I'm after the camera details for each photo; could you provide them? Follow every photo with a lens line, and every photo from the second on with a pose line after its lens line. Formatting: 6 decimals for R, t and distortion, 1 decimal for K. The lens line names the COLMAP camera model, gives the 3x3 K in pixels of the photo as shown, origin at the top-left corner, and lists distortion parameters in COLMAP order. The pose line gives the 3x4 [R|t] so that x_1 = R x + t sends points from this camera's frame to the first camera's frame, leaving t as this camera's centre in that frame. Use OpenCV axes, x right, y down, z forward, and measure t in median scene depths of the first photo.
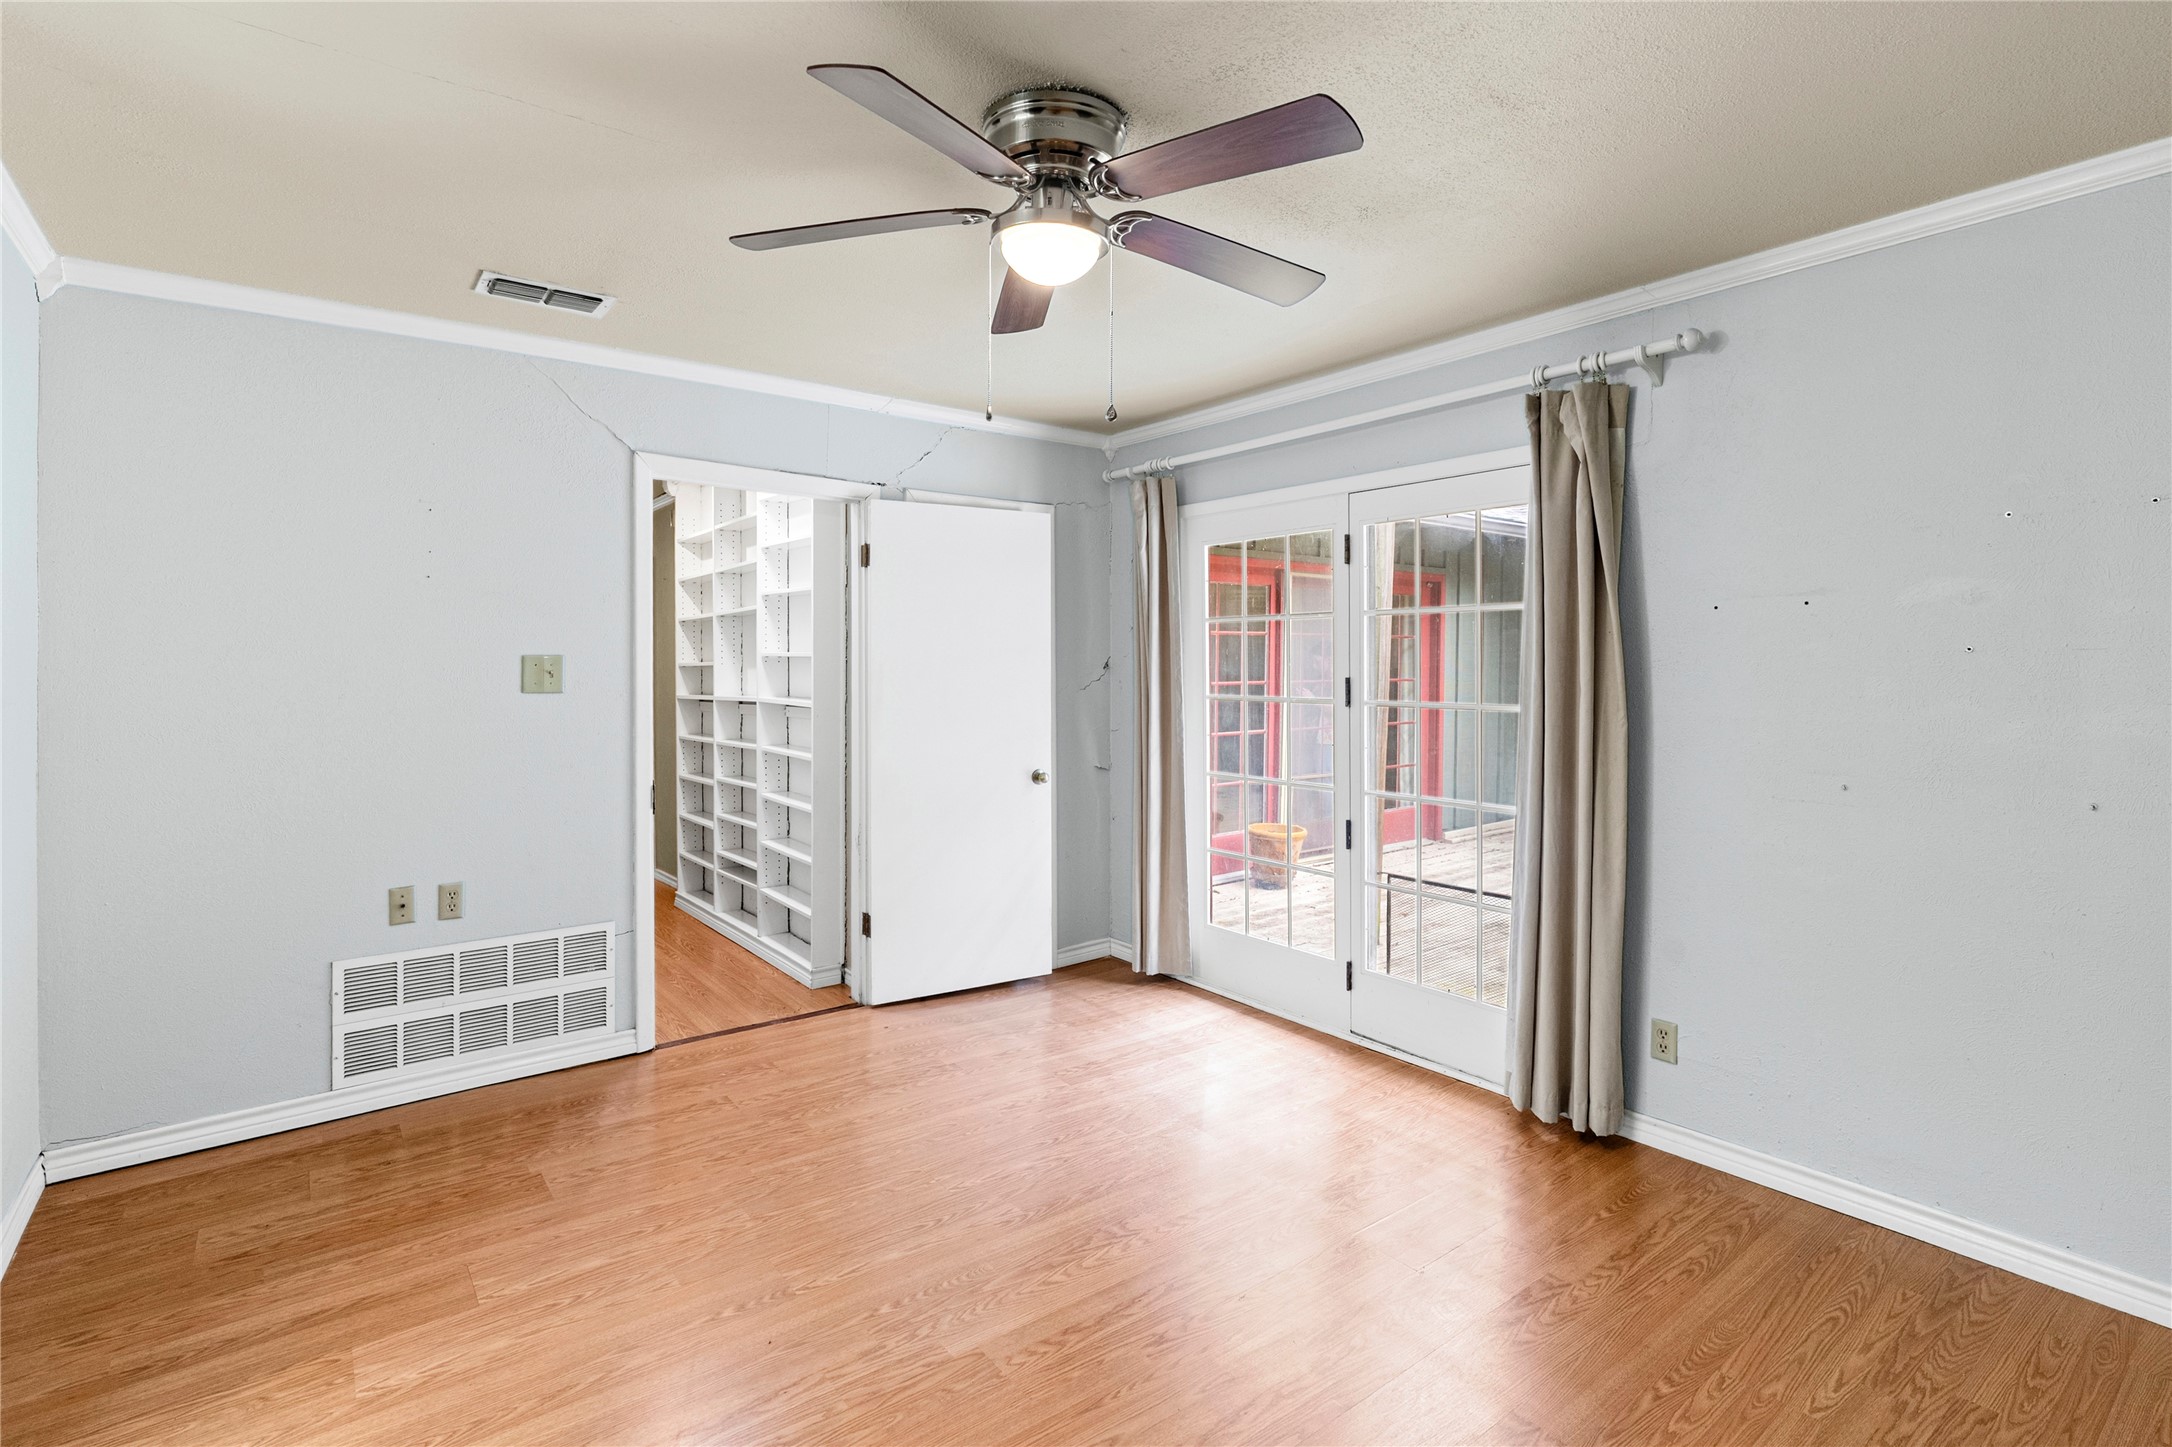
lens RADIAL K [[1025.0, 0, 1077.7], [0, 1025.0, 664.7], [0, 0, 1]] dist [-0.011342, 0.004017]
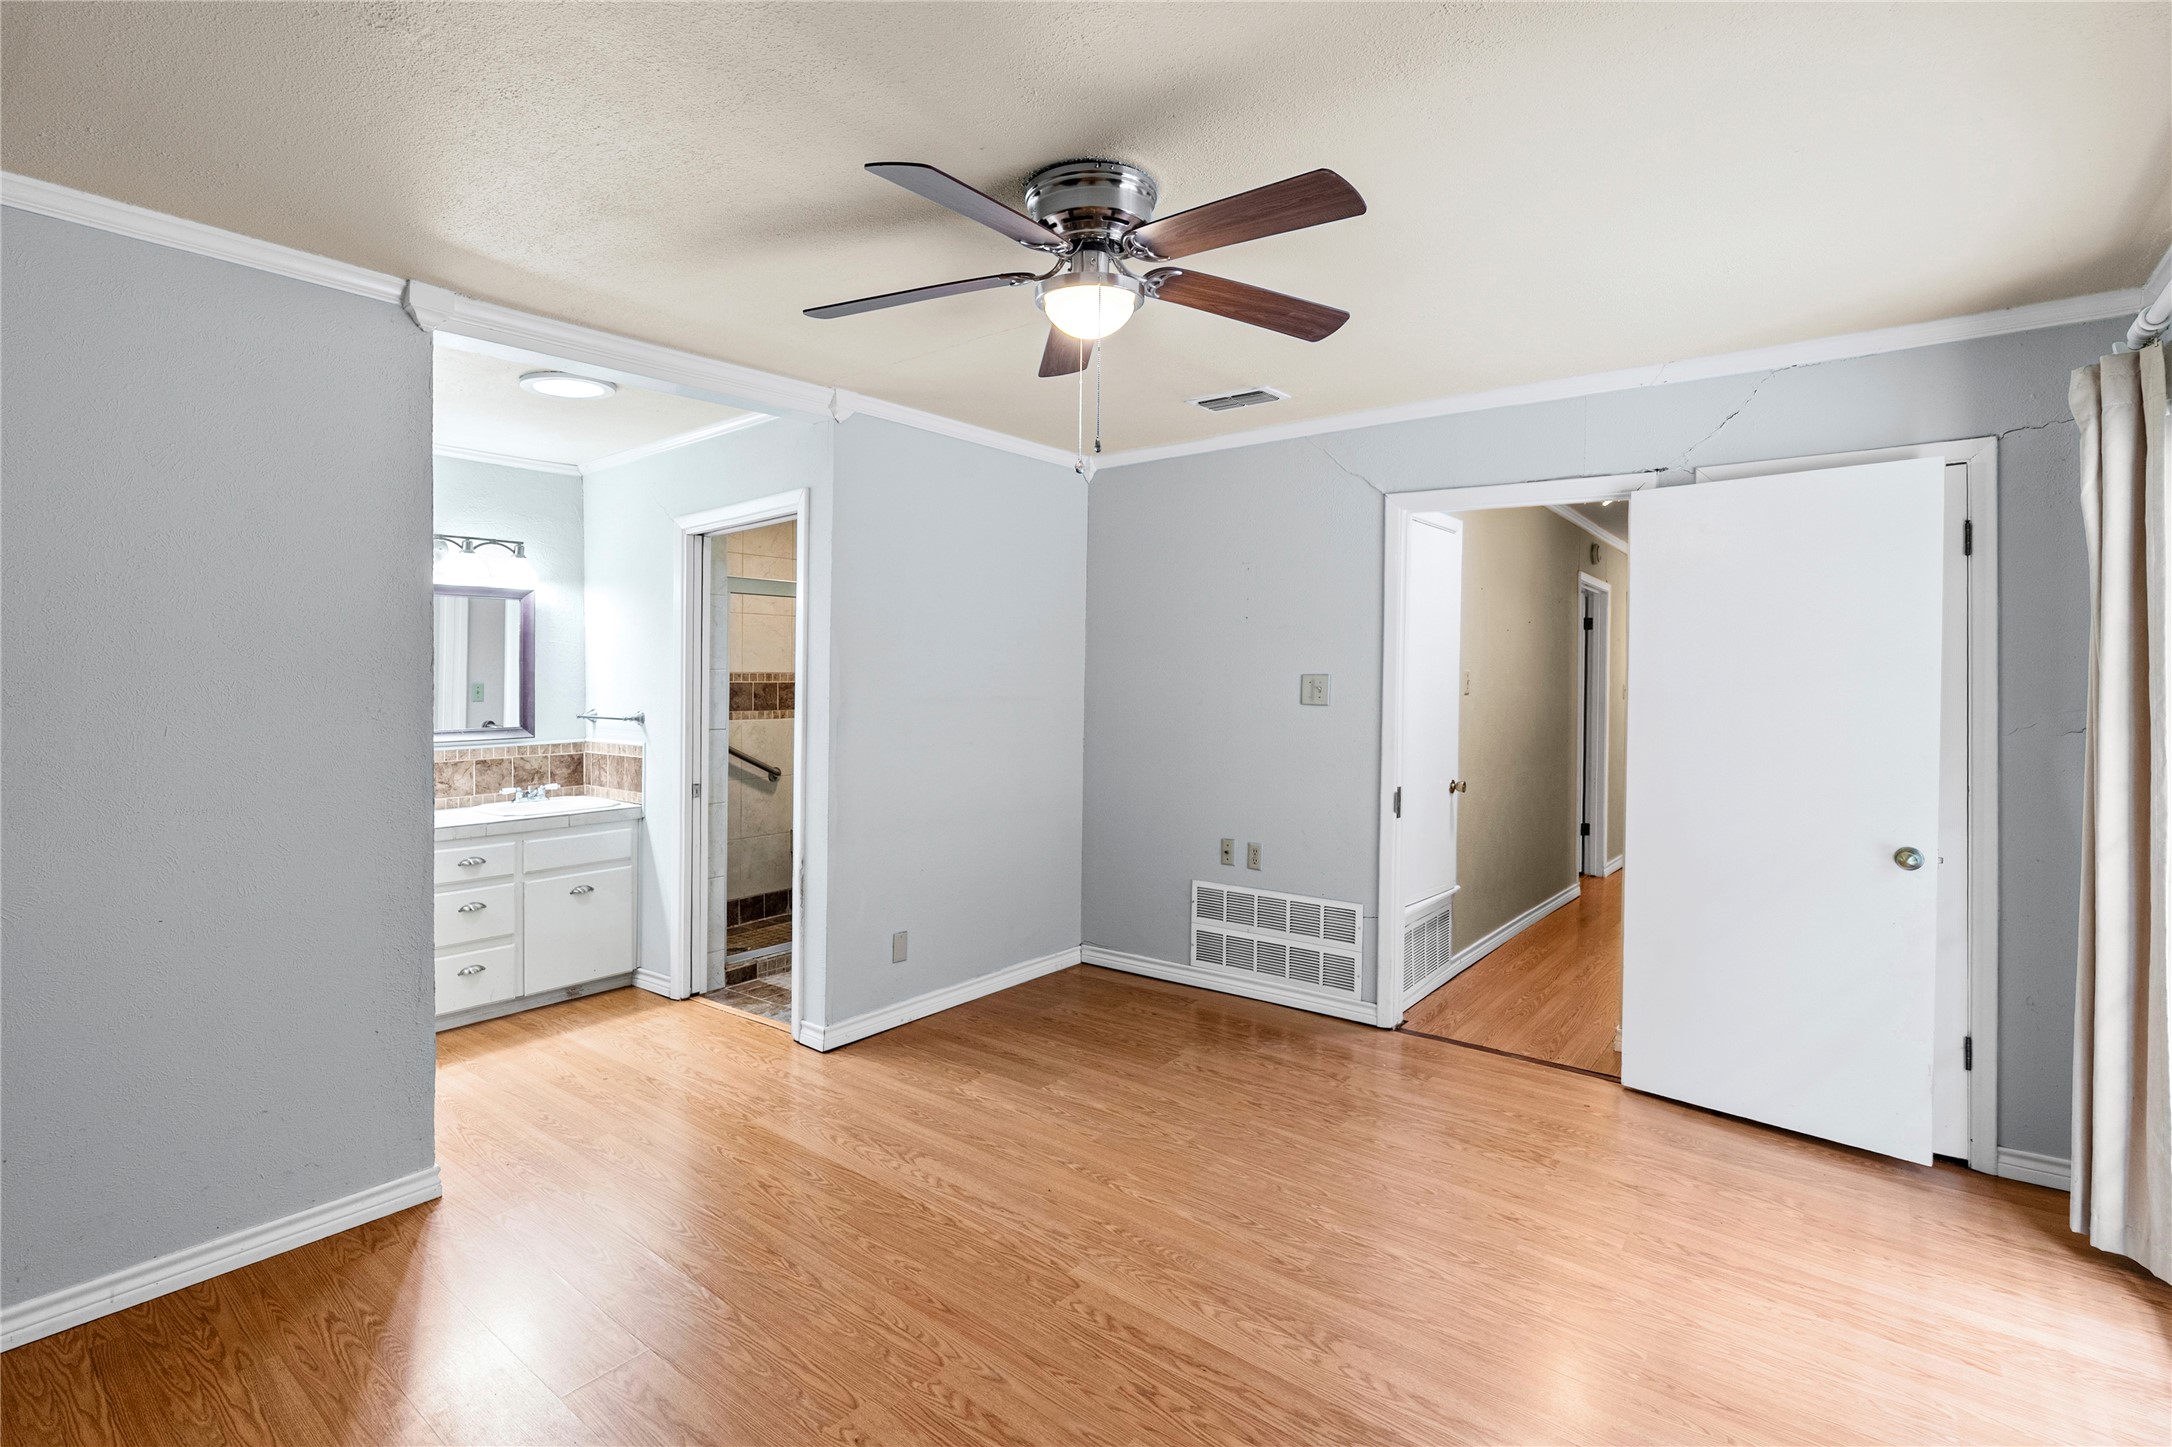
lens RADIAL K [[1025.0, 0, 1110.2], [0, 1025.0, 668.9], [0, 0, 1]] dist [-0.011342, 0.004017]
pose [[0.257573, -0.003889, -0.966251, 0.697370], [-0.006574, 0.999962, -0.005777, -0.008526], [0.966236, 0.007840, 0.257538, 0.497964]]
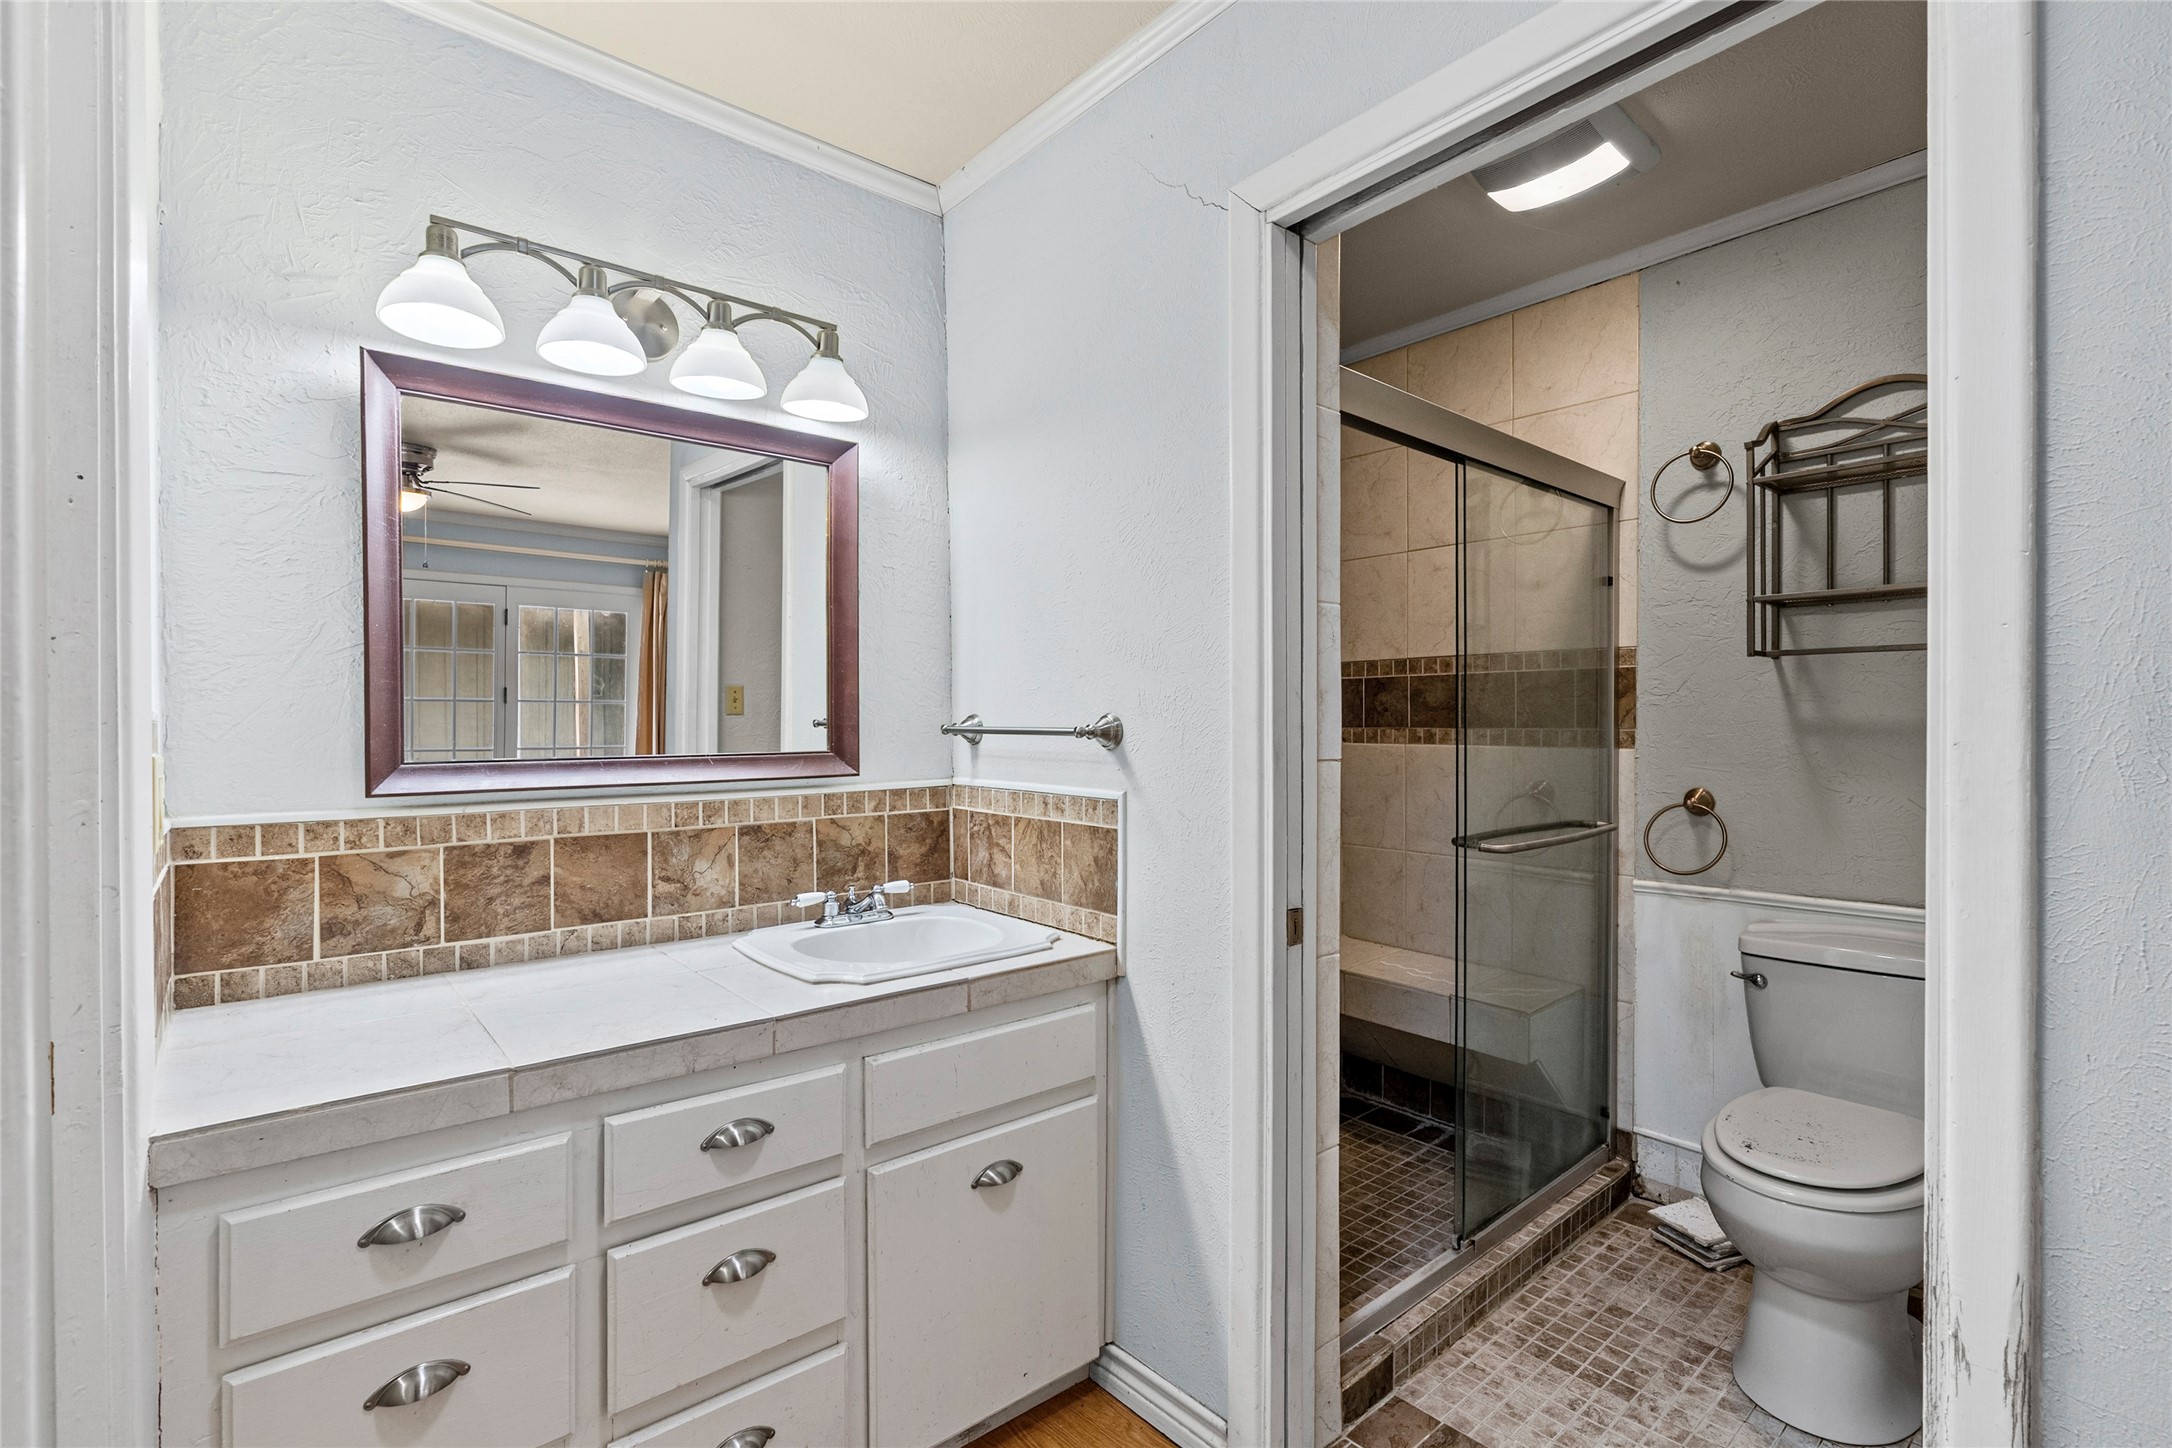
lens RADIAL K [[1025.0, 0, 1103.7], [0, 1025.0, 728.3], [0, 0, 1]] dist [-0.011342, 0.004017]
pose [[0.060417, 0.013464, -0.998082, -0.349745], [-0.008166, 0.999882, 0.012994, 0.051598], [0.998140, 0.007365, 0.060520, 0.169806]]
